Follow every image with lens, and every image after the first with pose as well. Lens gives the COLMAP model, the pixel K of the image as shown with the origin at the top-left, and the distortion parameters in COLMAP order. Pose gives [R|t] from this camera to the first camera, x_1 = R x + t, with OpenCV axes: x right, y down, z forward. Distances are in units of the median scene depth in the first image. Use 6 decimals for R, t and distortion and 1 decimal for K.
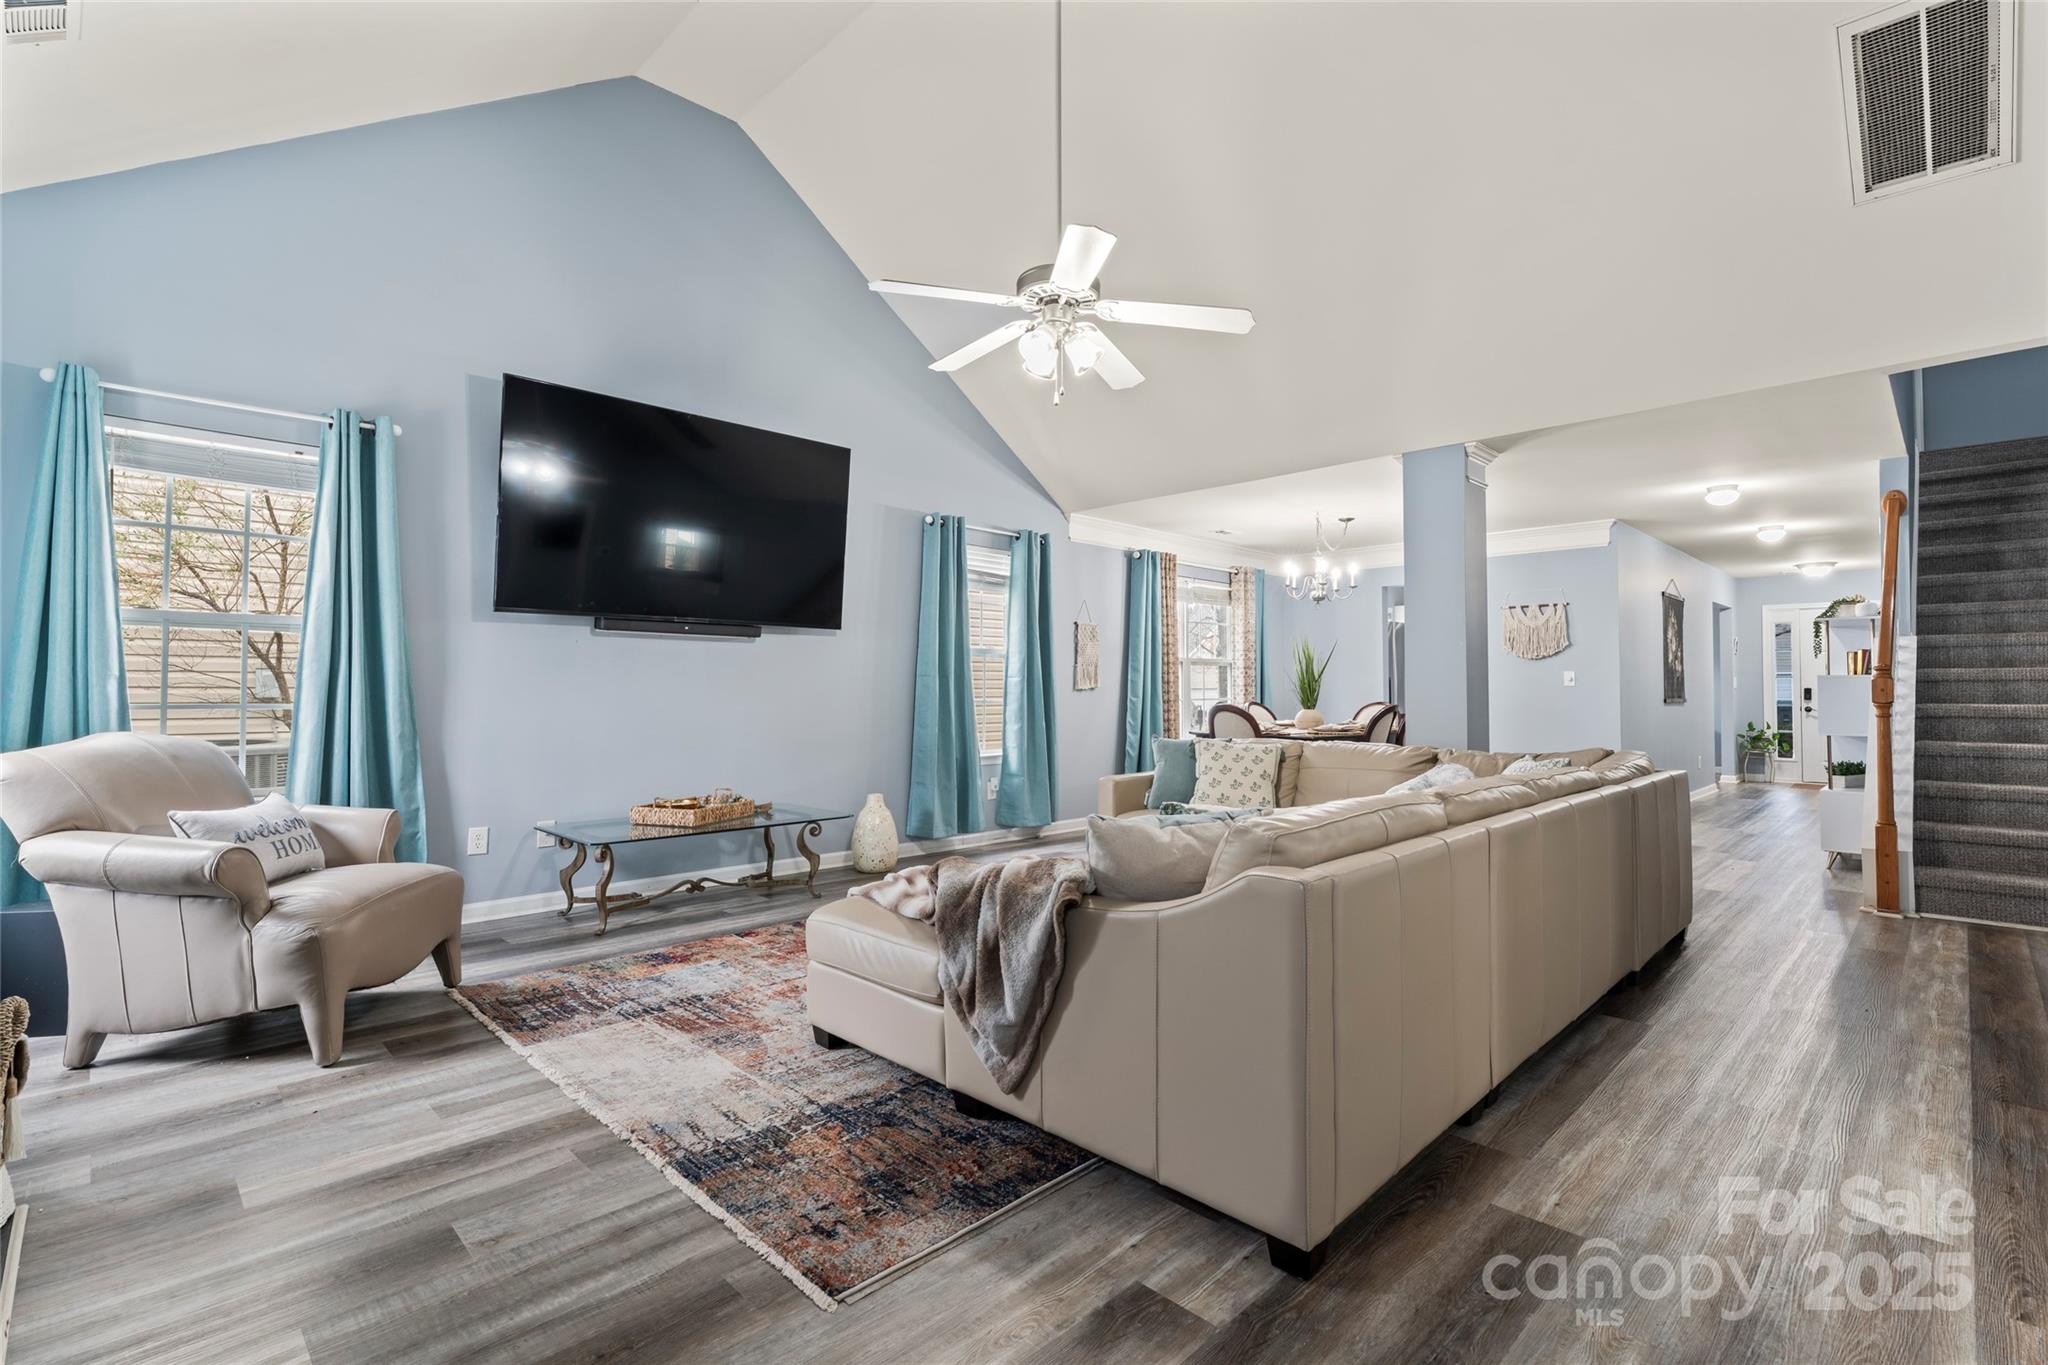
lens RADIAL K [[924.8, 0, 1025.5], [0, 924.8, 671.4], [0, 0, 1]] dist [0.003648, 0.001271]
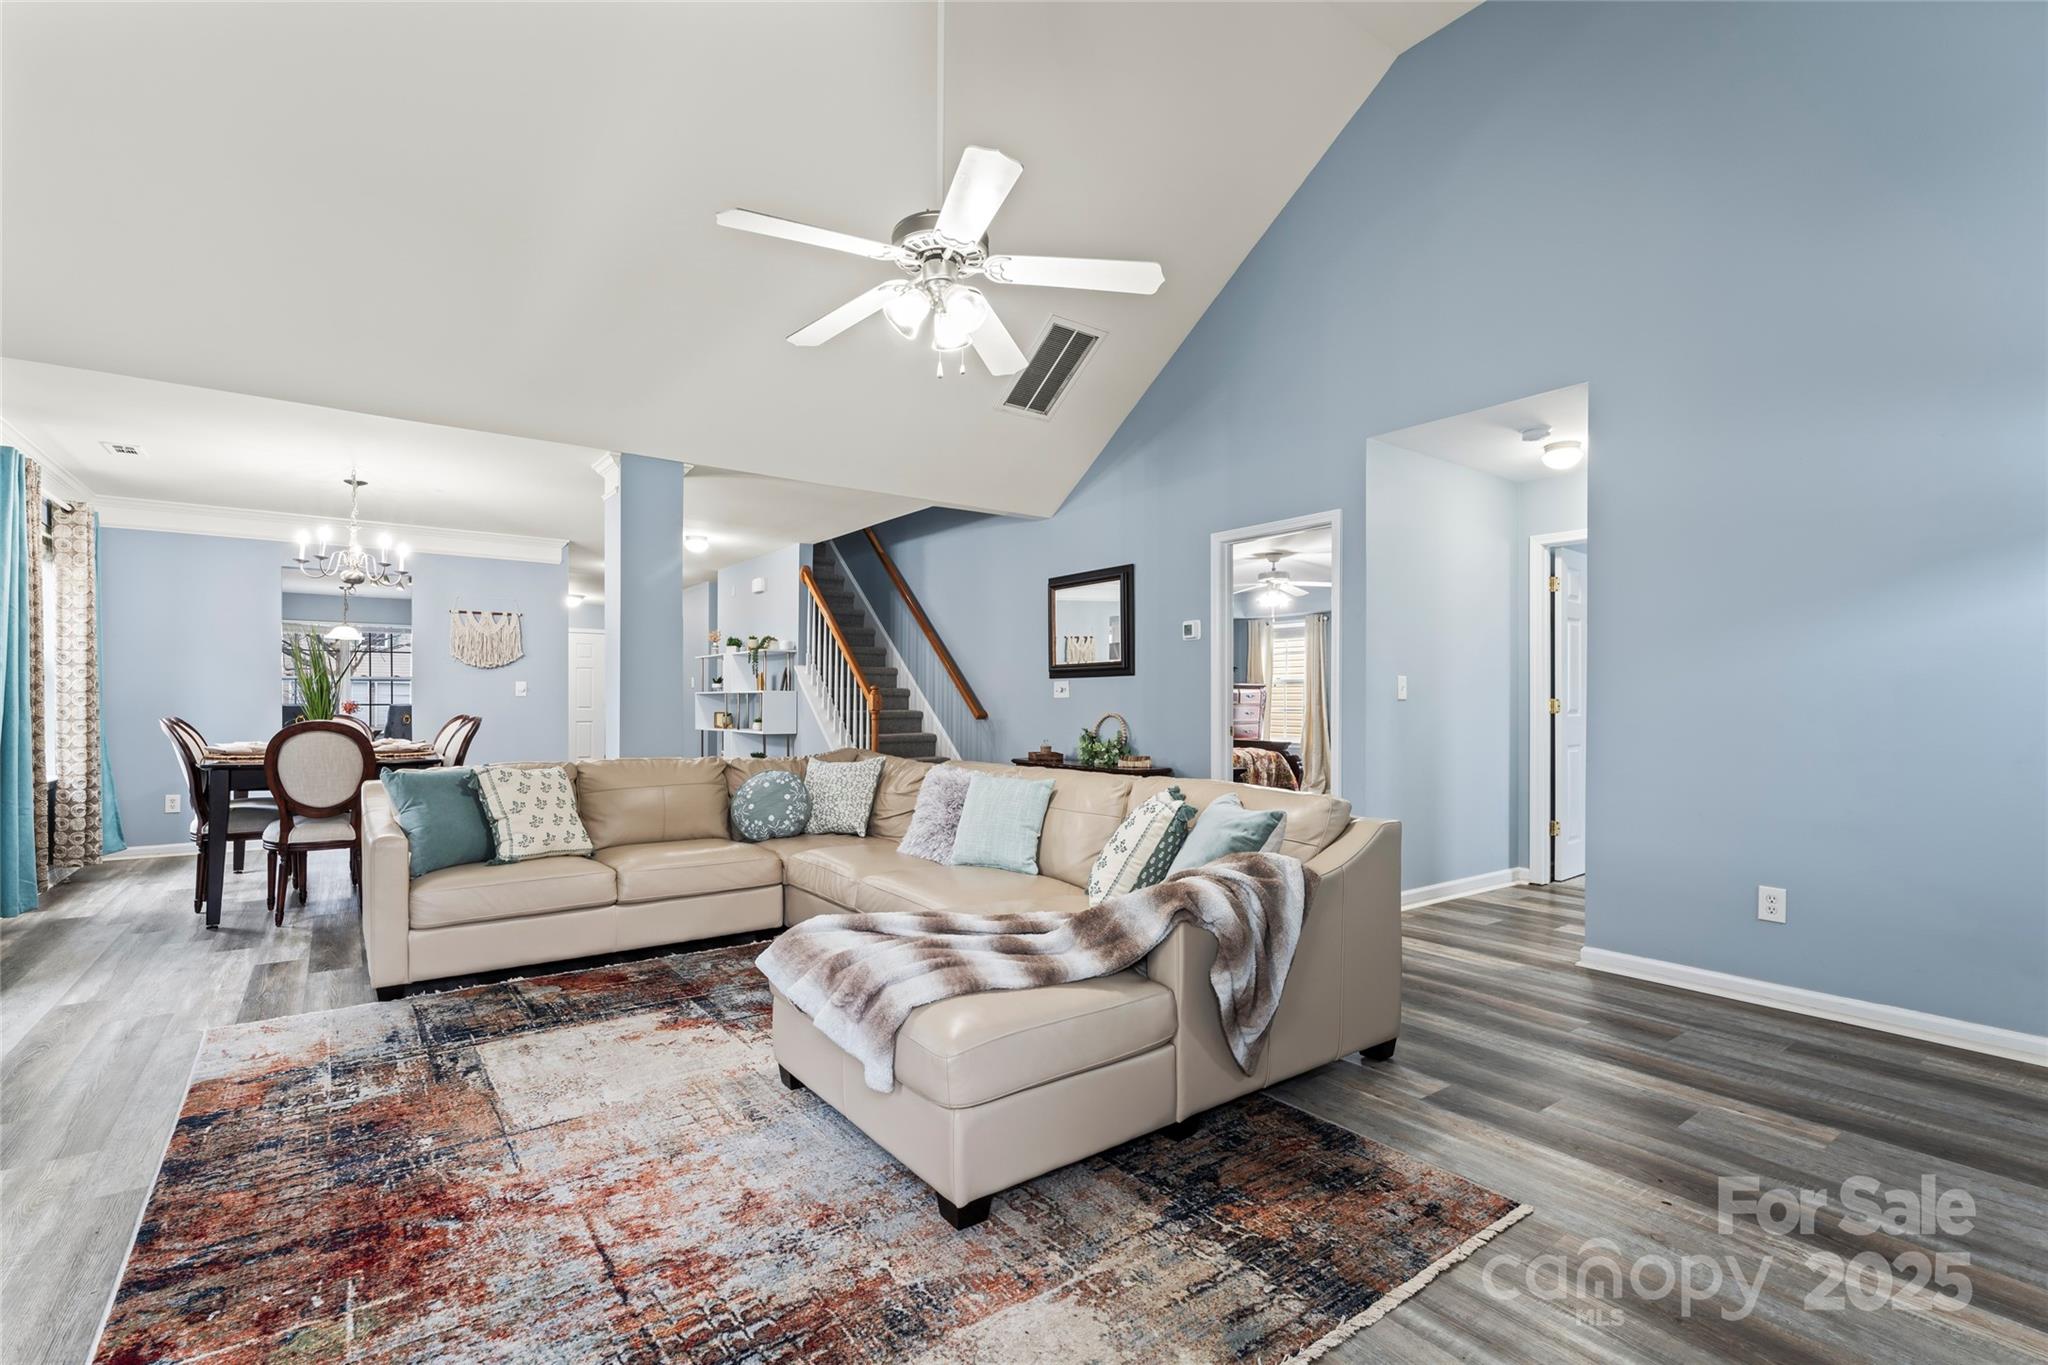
lens RADIAL K [[924.8, 0, 1009.6], [0, 924.8, 691.7], [0, 0, 1]] dist [0.003648, 0.001271]
pose [[0.157429, 0.009113, 0.987488, -0.837098], [-0.022603, 0.999729, -0.005623, 0.011588], [-0.987272, -0.021435, 0.157592, 0.814376]]
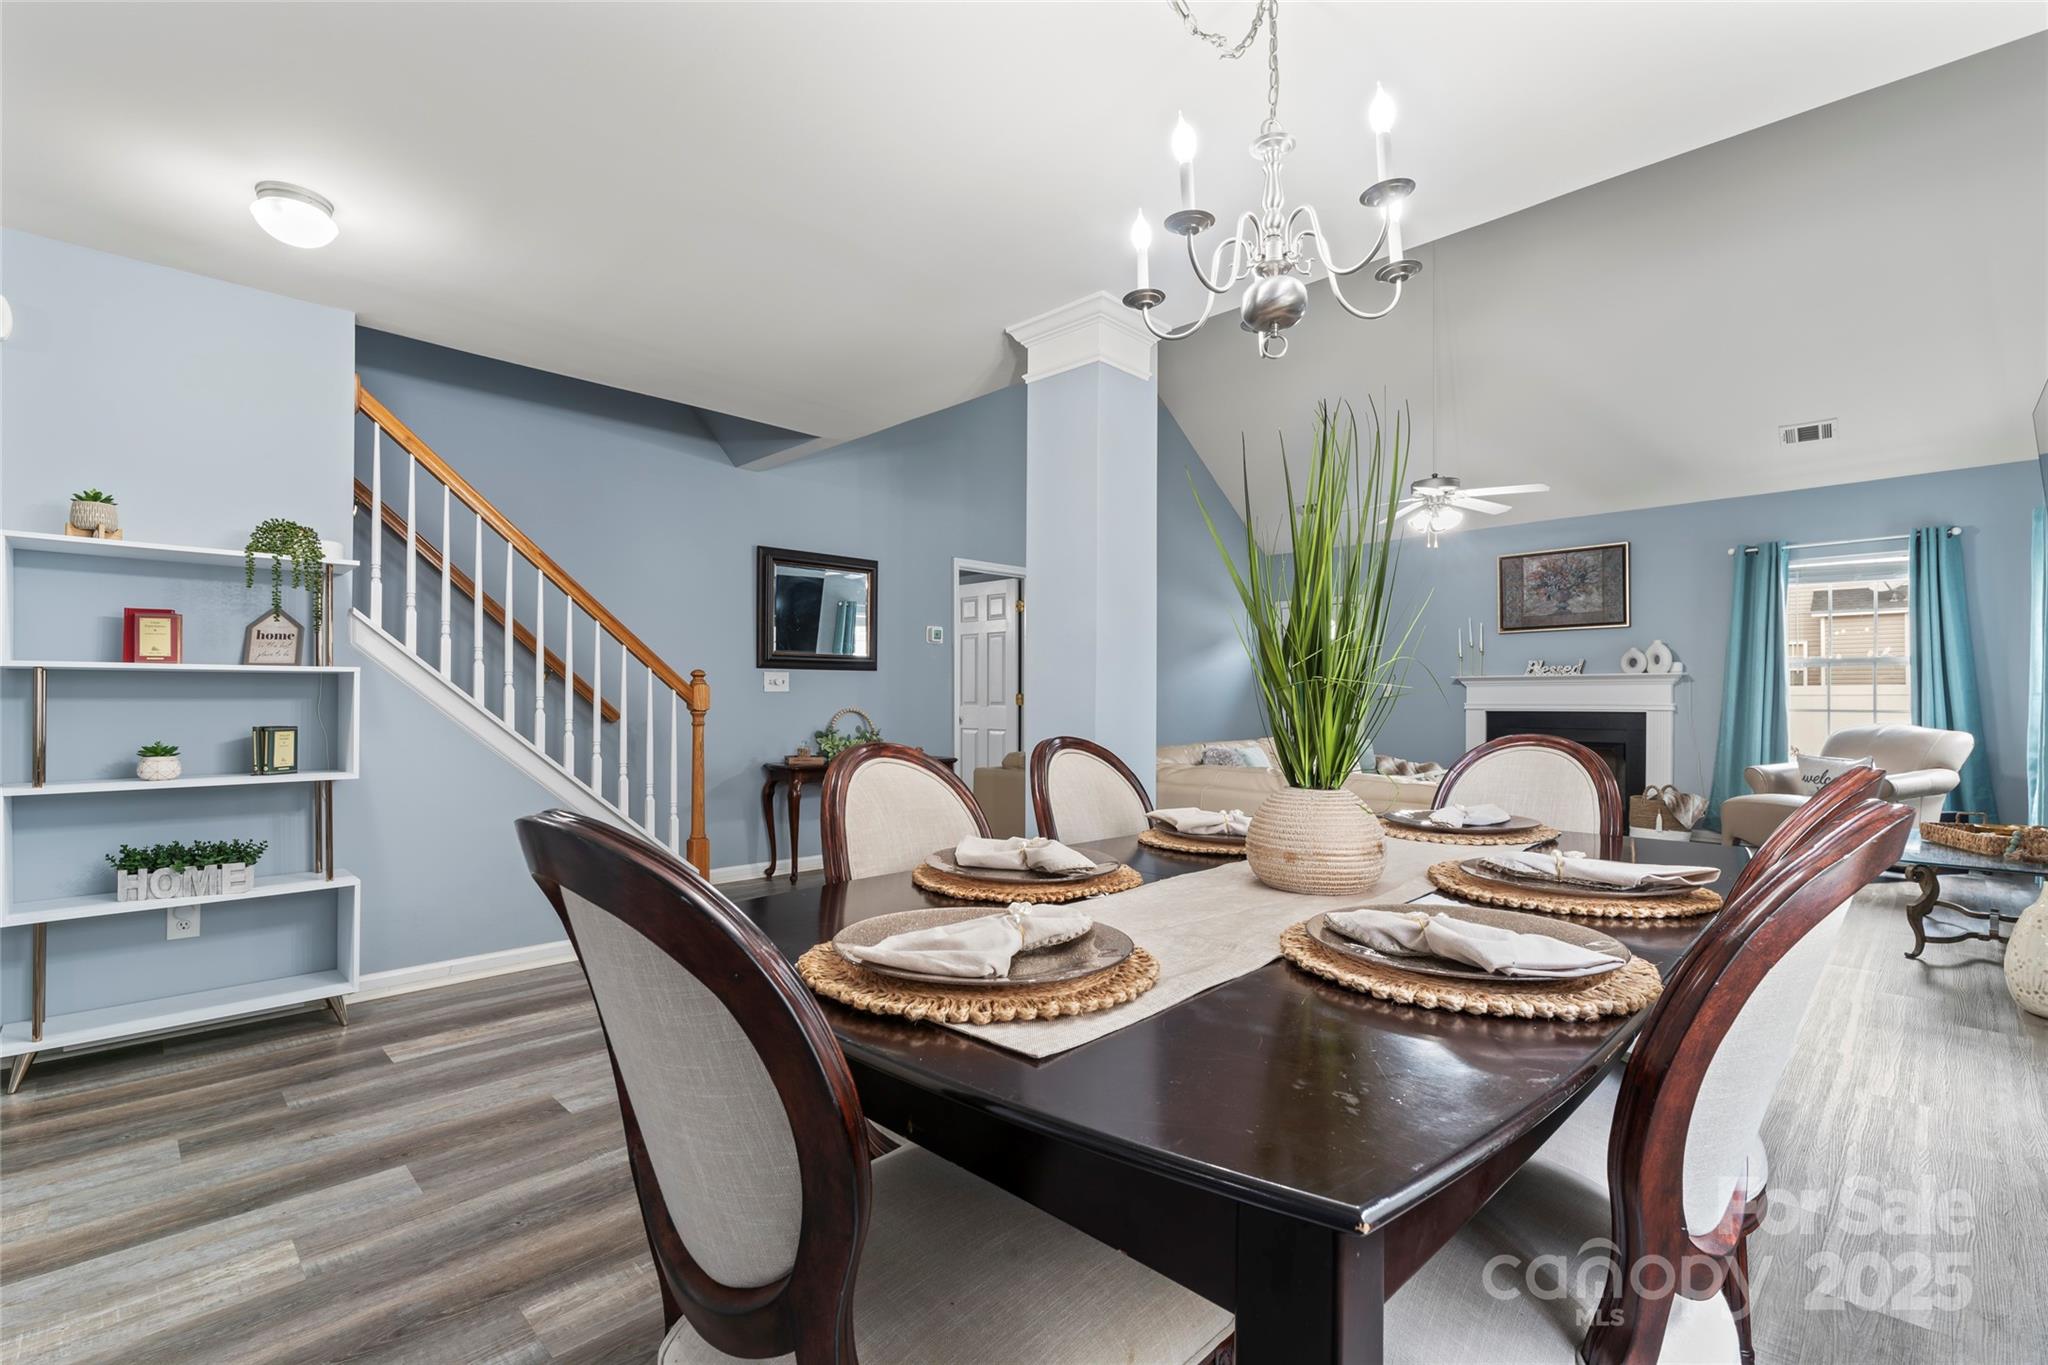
lens RADIAL K [[924.8, 0, 1018.0], [0, 924.8, 699.7], [0, 0, 1]] dist [0.003648, 0.001271]
pose [[-0.999970, -0.004346, -0.006471, 0.918081], [-0.004191, 0.999706, -0.023874, 0.070938], [0.006572, -0.023846, -0.999694, 2.945581]]
